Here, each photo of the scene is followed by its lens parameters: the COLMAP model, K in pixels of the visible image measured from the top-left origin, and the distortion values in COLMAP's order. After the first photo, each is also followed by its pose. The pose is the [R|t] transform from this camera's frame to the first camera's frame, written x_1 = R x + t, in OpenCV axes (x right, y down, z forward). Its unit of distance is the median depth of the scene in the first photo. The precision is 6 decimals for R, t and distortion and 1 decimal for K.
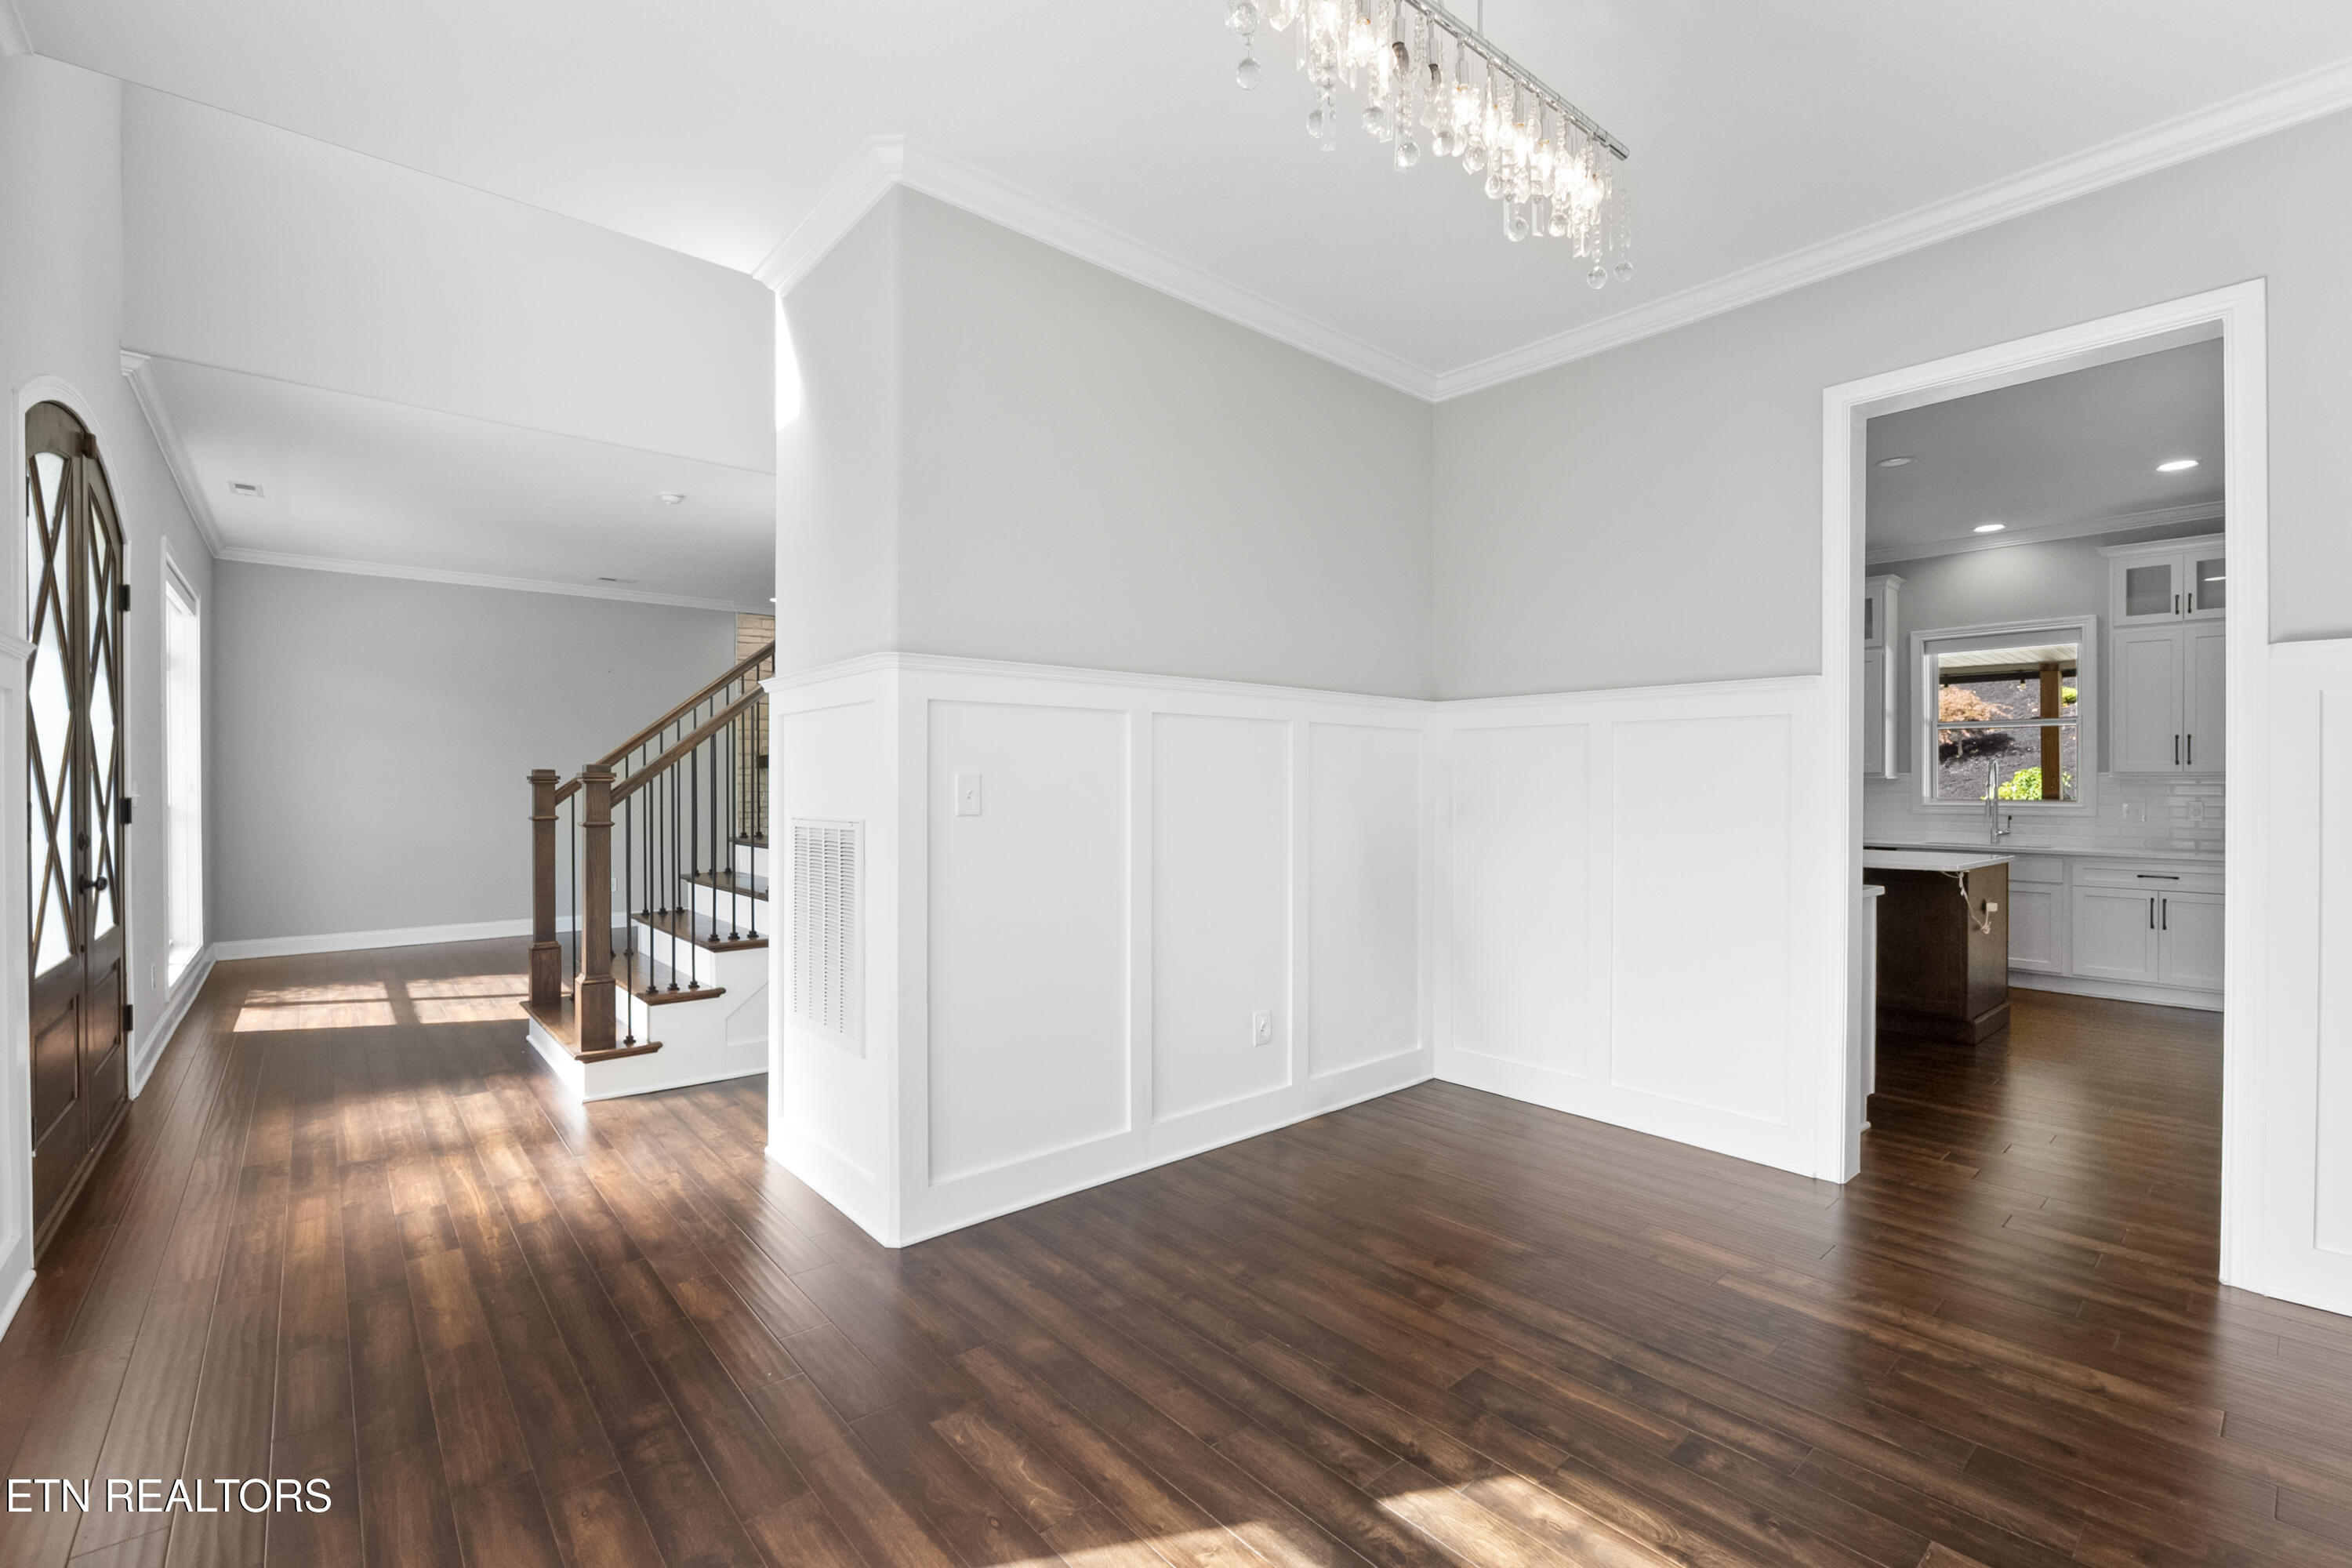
lens RADIAL K [[1017.0, 0, 1176.0], [0, 1017.0, 784.0], [0, 0, 1]] dist [-0.027474, 0.006674]
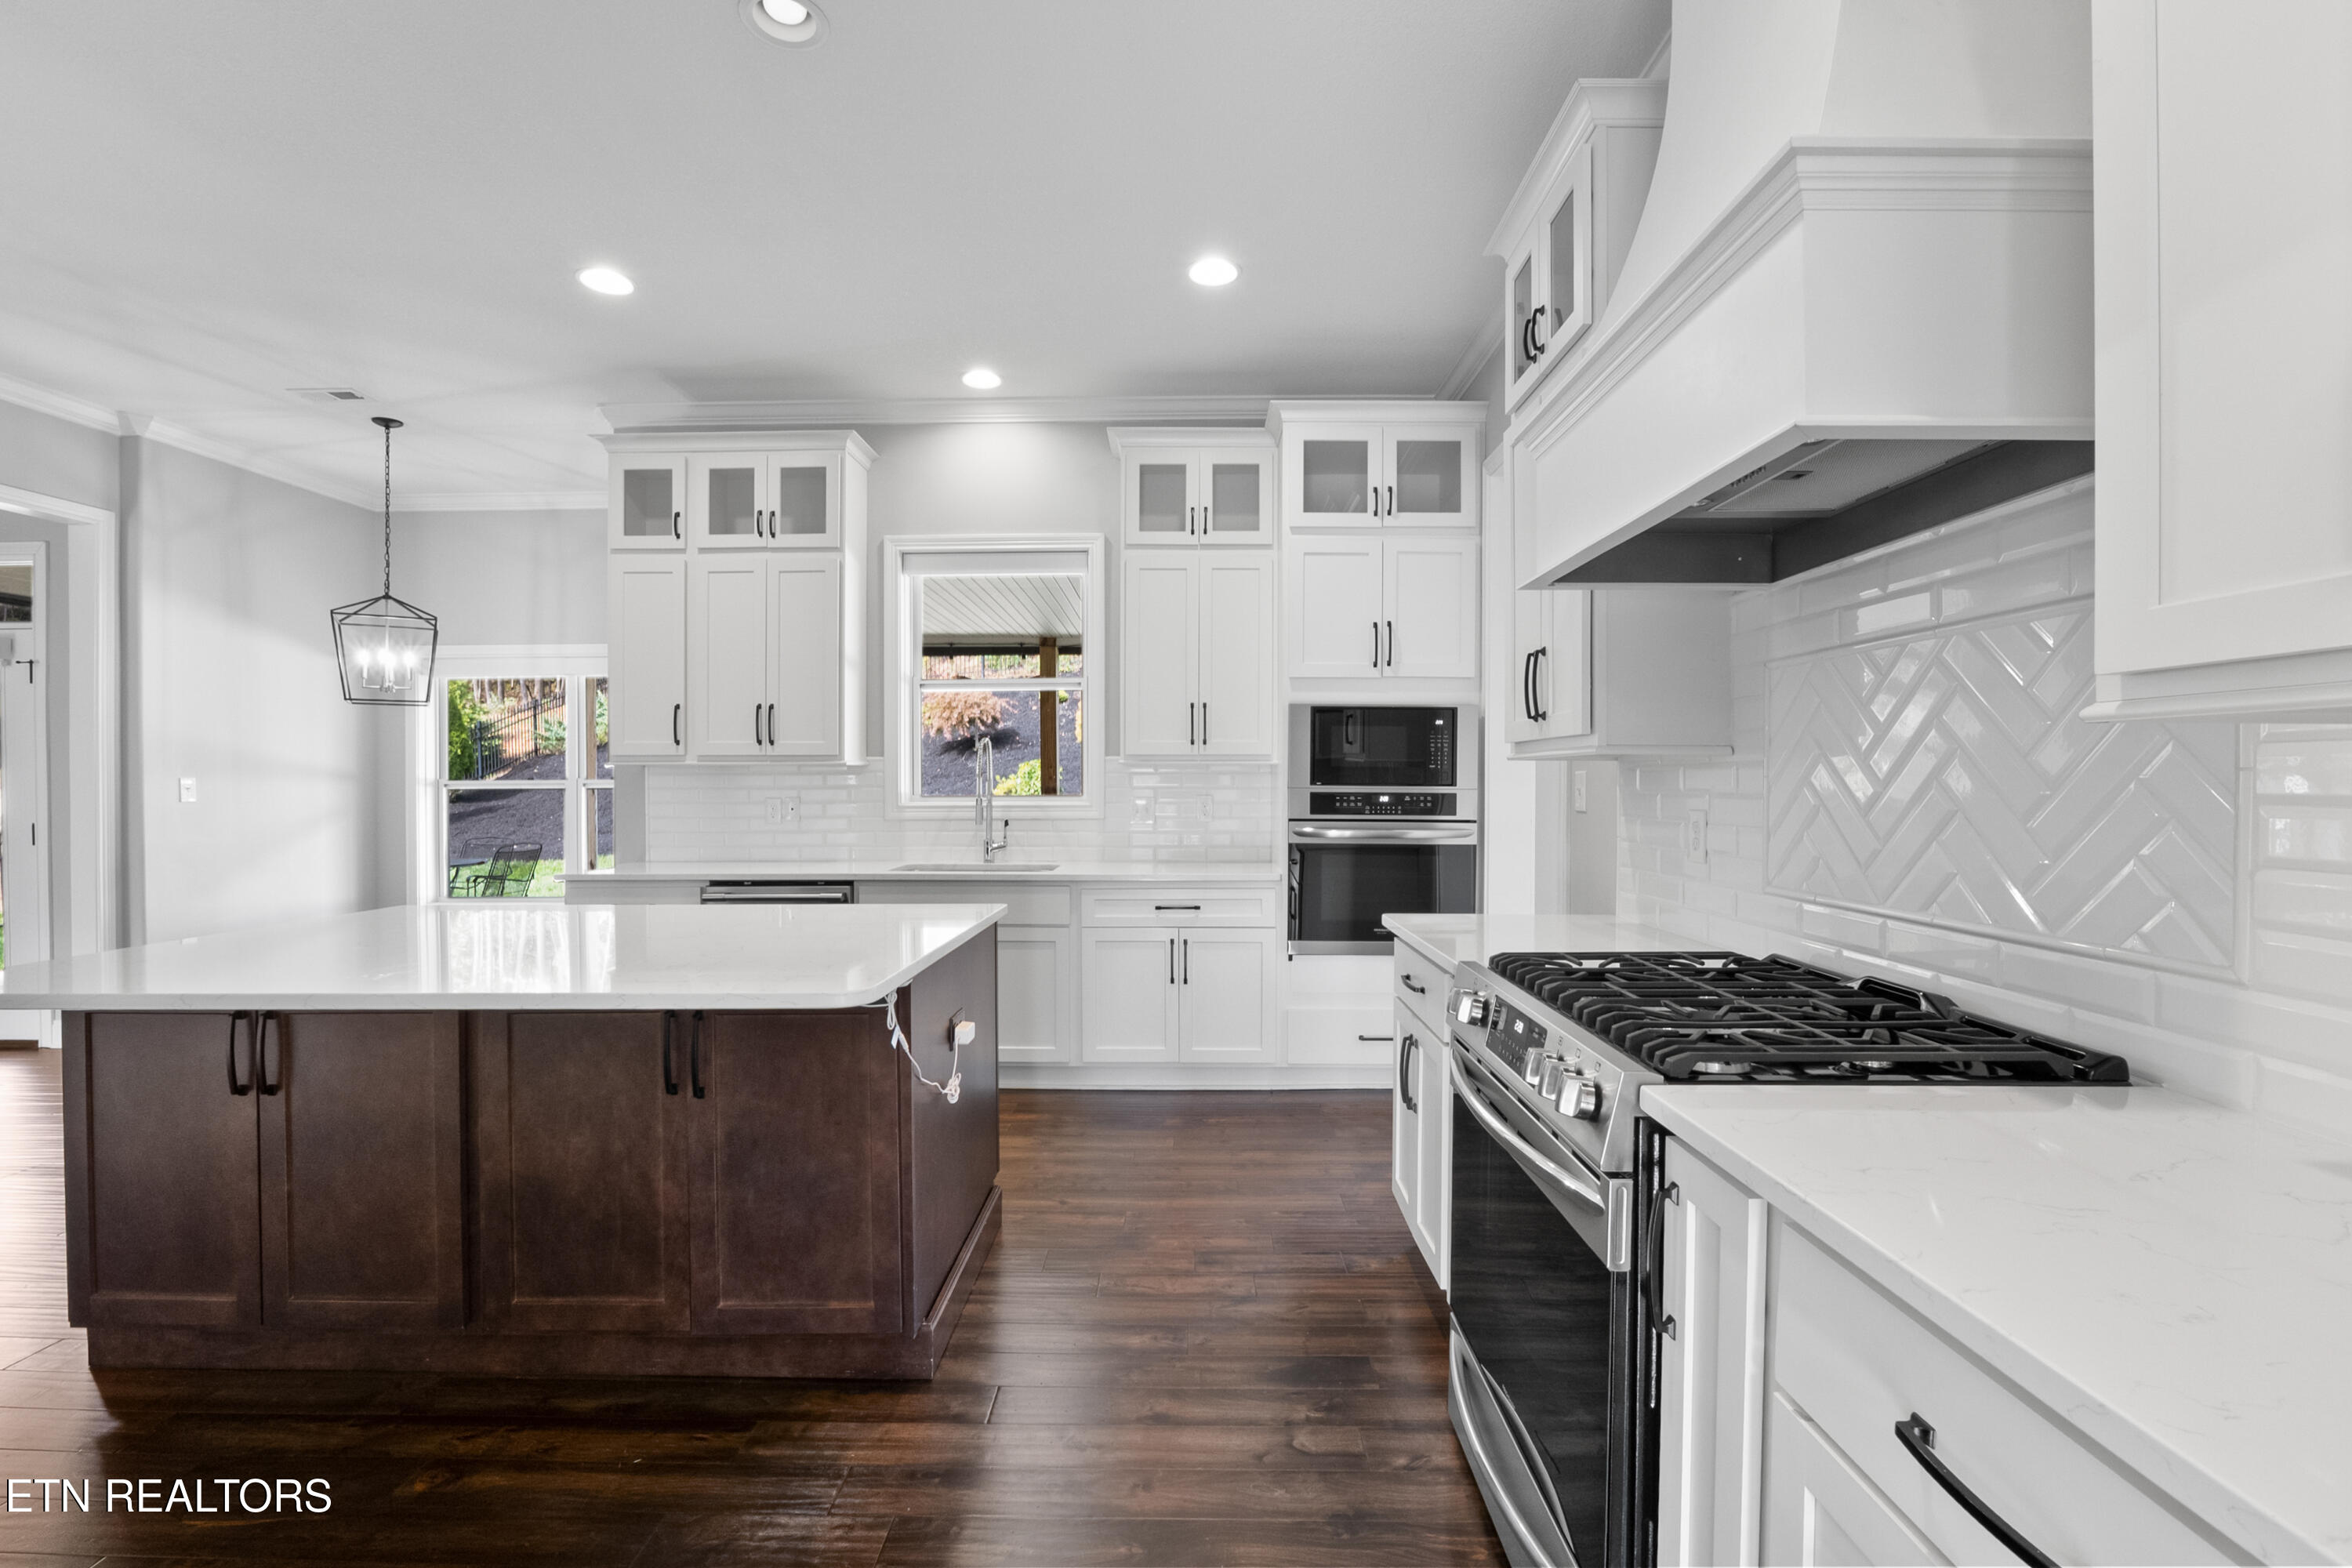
lens RADIAL K [[1017.0, 0, 1176.0], [0, 1017.0, 784.0], [0, 0, 1]] dist [-0.027474, 0.006674]
pose [[0.661731, -0.005708, 0.749719, 0.404124], [0.001727, 0.999980, 0.006089, 0.003222], [-0.749739, -0.002735, 0.661728, 0.471608]]
